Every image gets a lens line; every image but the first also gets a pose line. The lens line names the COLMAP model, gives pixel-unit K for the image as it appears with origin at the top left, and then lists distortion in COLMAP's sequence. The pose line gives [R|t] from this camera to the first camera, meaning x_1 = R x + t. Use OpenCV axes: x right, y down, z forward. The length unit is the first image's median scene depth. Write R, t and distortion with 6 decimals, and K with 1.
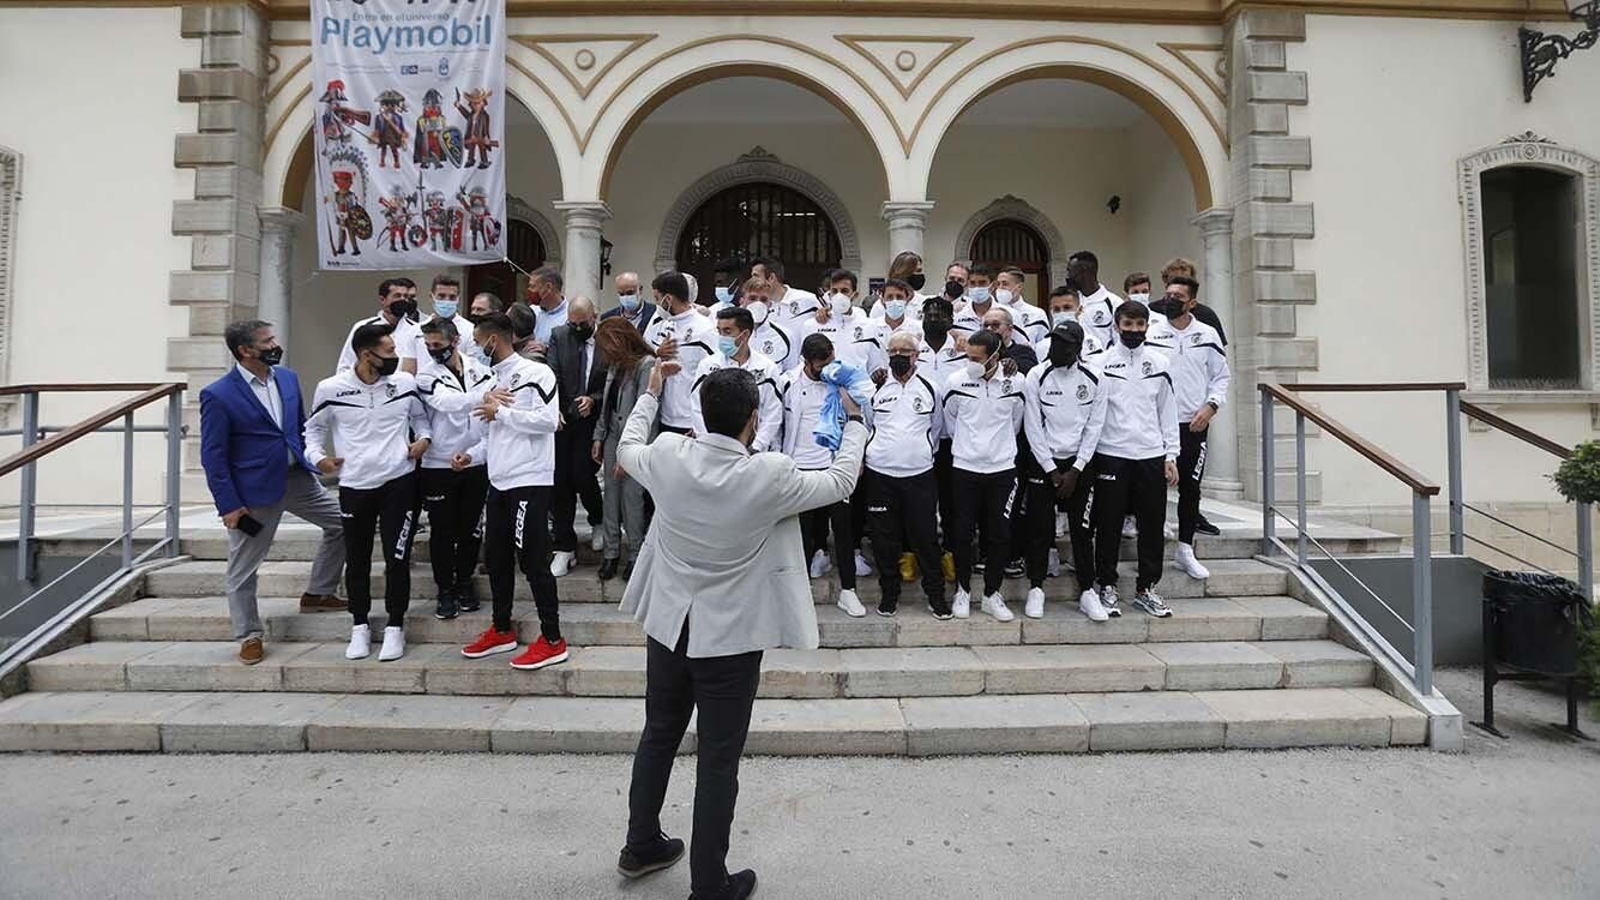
lens RADIAL K [[784.4, 0, 814.3], [0, 784.4, 375.5], [0, 0, 1]] dist [-0.069522, 0.028656]
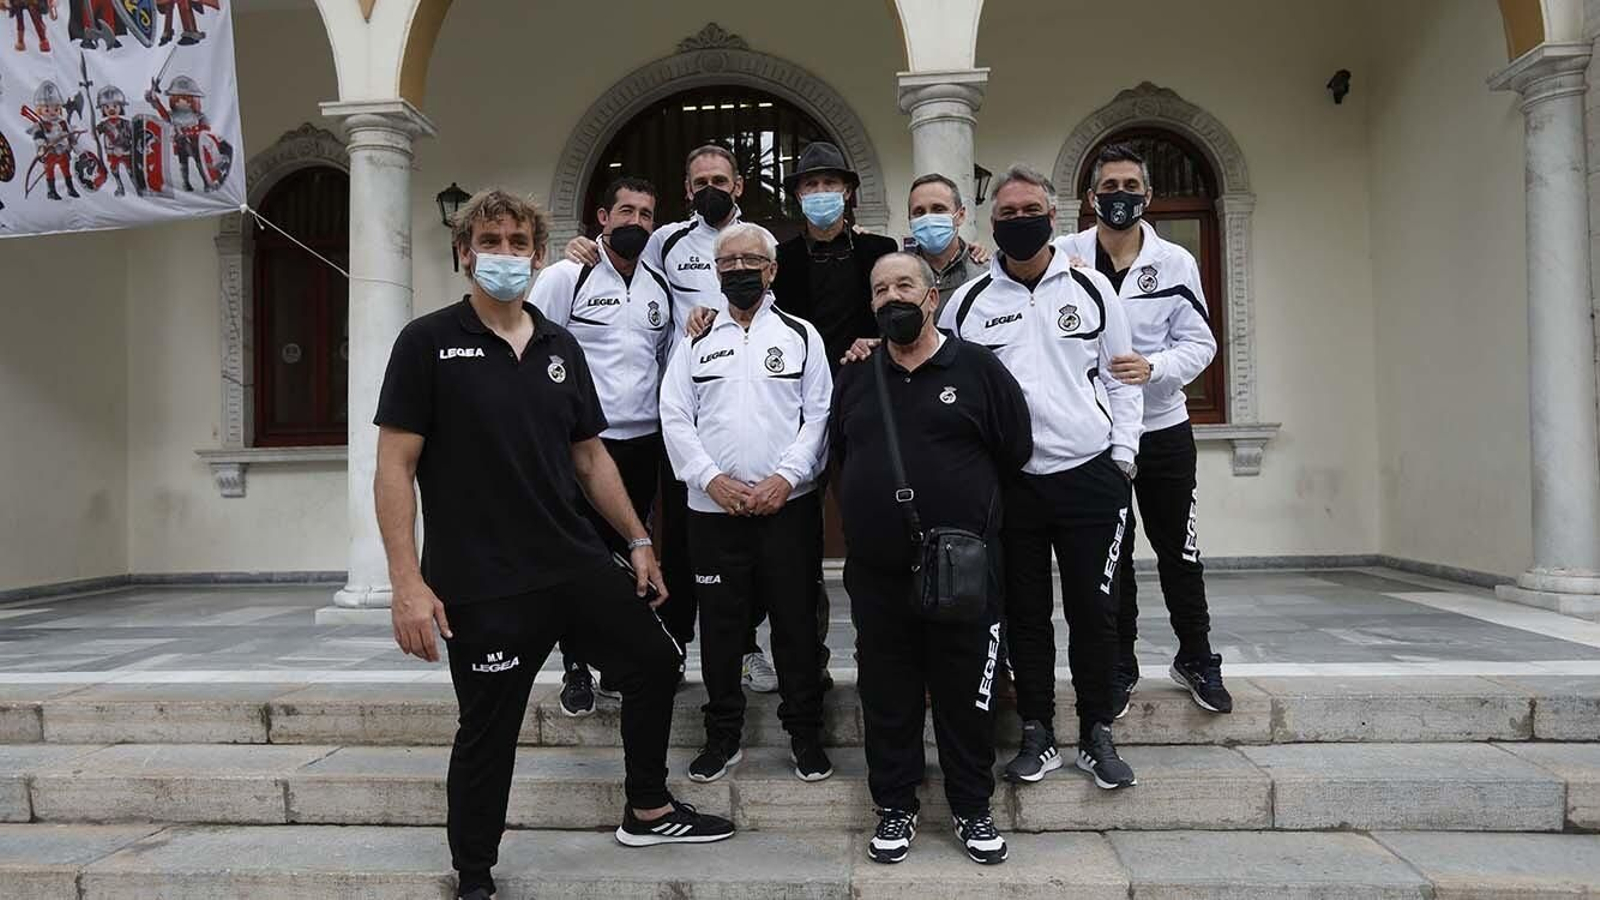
lens RADIAL K [[1075.6, 0, 801.6], [0, 1075.6, 455.0], [0, 0, 1]] dist [-0.001648, 0.000267]
pose [[0.995013, -0.022306, -0.097222, 0.093505], [0.023799, 0.999616, 0.014219, 0.034571], [0.096868, -0.016462, 0.995161, 0.247612]]
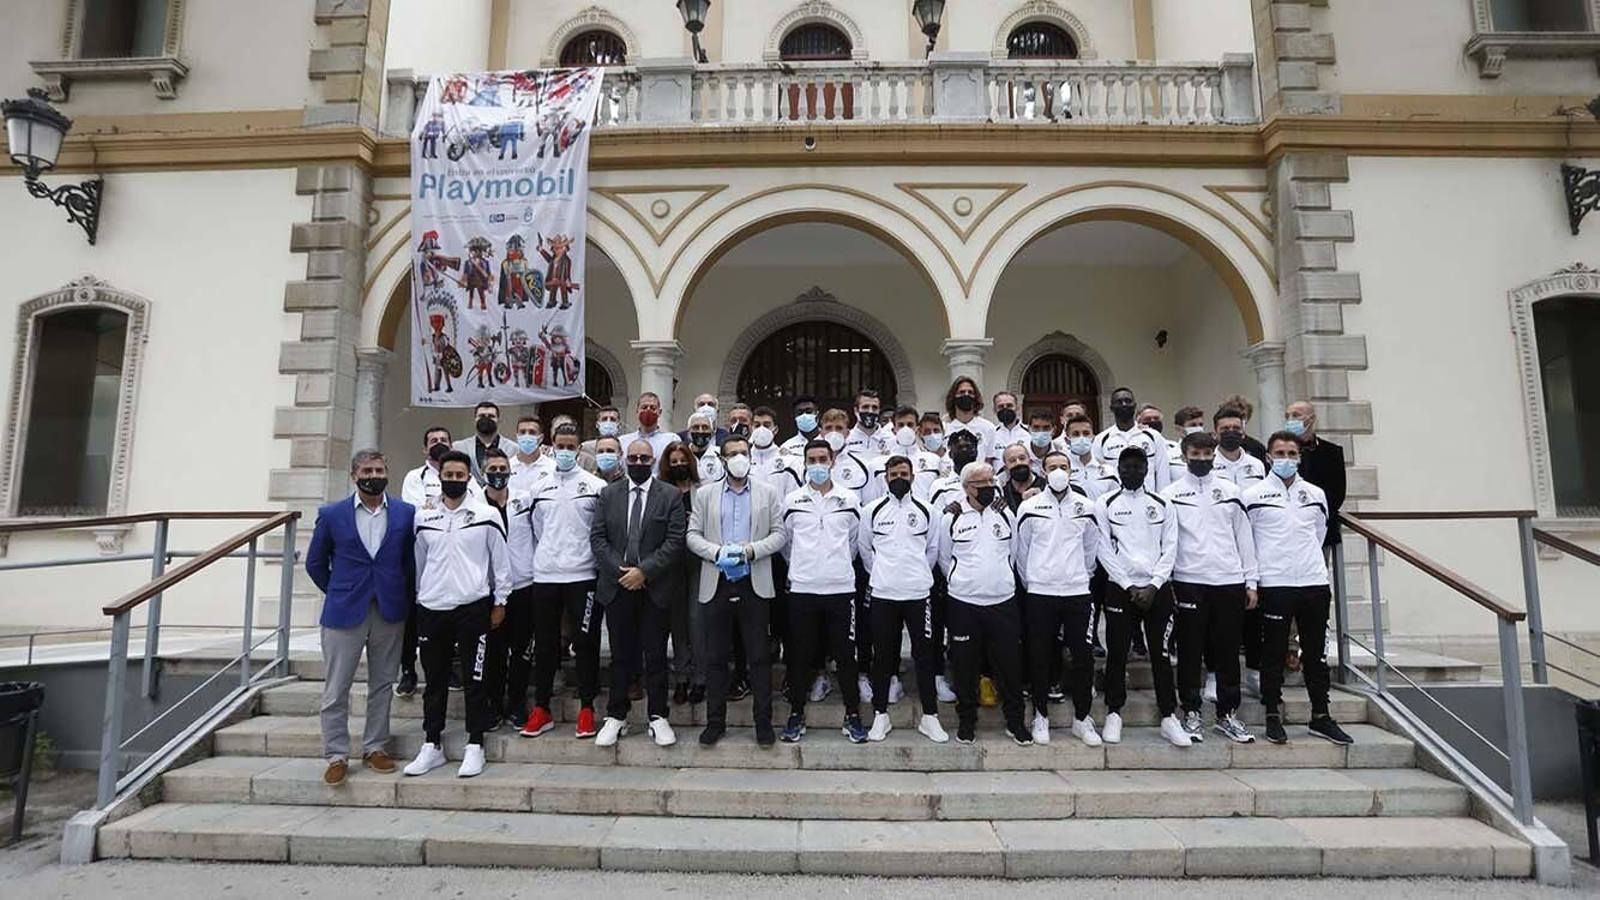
lens RADIAL K [[778.7, 0, 807.1], [0, 778.7, 445.1], [0, 0, 1]] dist [-0.065687, 0.025378]
pose [[0.999055, -0.003931, -0.043275, -0.052695], [0.000507, 0.996886, -0.078850, 0.000891], [0.043450, 0.078754, 0.995947, -0.033006]]
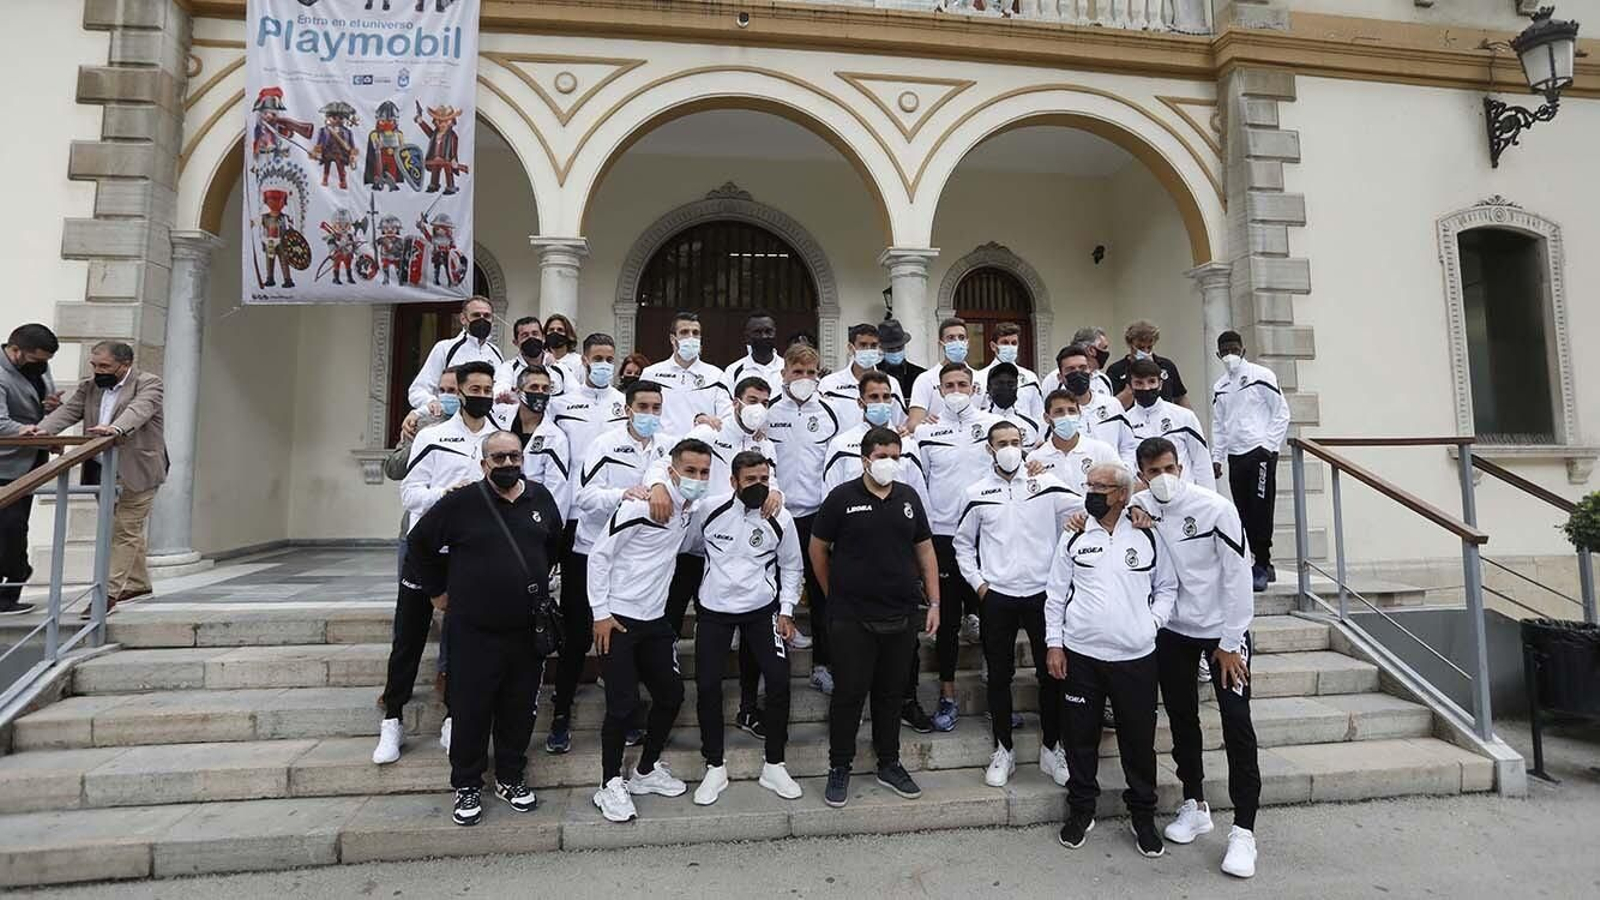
lens RADIAL K [[883.8, 0, 807.4], [0, 883.8, 371.9], [0, 0, 1]] dist [-0.058137, 0.032754]
pose [[0.991661, 0.010824, 0.128420, -0.150983], [-0.002200, 0.997744, -0.067103, 0.001402], [-0.128856, 0.066261, 0.989447, -0.042001]]
